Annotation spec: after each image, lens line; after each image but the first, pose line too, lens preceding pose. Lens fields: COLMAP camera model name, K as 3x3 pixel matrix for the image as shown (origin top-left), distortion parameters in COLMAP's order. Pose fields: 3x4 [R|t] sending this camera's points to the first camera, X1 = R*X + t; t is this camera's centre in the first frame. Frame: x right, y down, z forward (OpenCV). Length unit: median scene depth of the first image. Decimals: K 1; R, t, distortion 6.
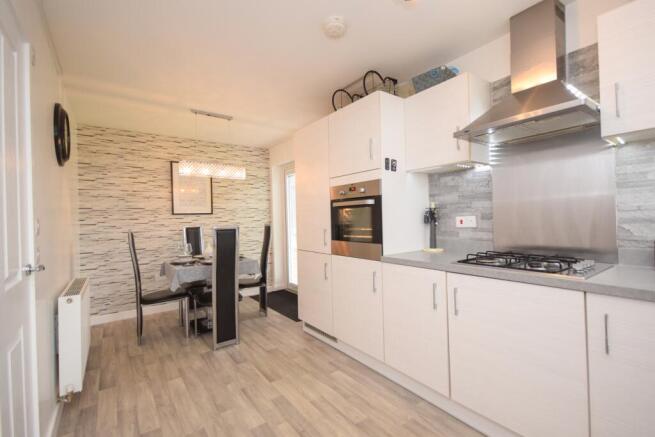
lens RADIAL K [[286.2, 0, 330.9], [0, 286.2, 218.7], [0, 0, 1]] dist [0.019404, -0.000098]
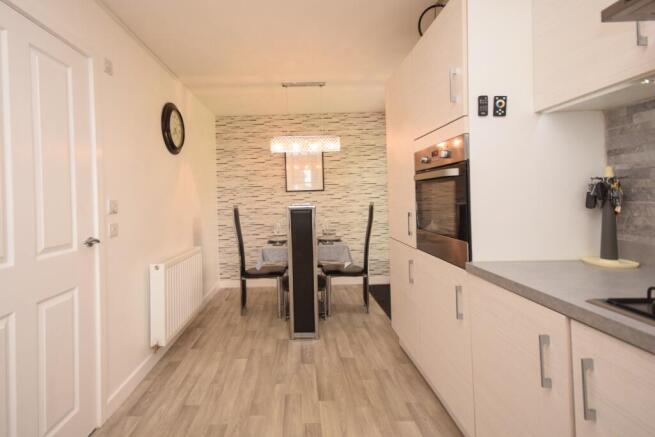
lens RADIAL K [[316.8, 0, 301.1], [0, 316.8, 196.3], [0, 0, 1]] dist [0.025699, 0.000836]
pose [[0.803490, 0.000990, -0.595318, 0.236355], [0.004887, 0.999954, 0.008260, -0.011393], [0.595299, -0.009546, 0.803448, 0.207638]]
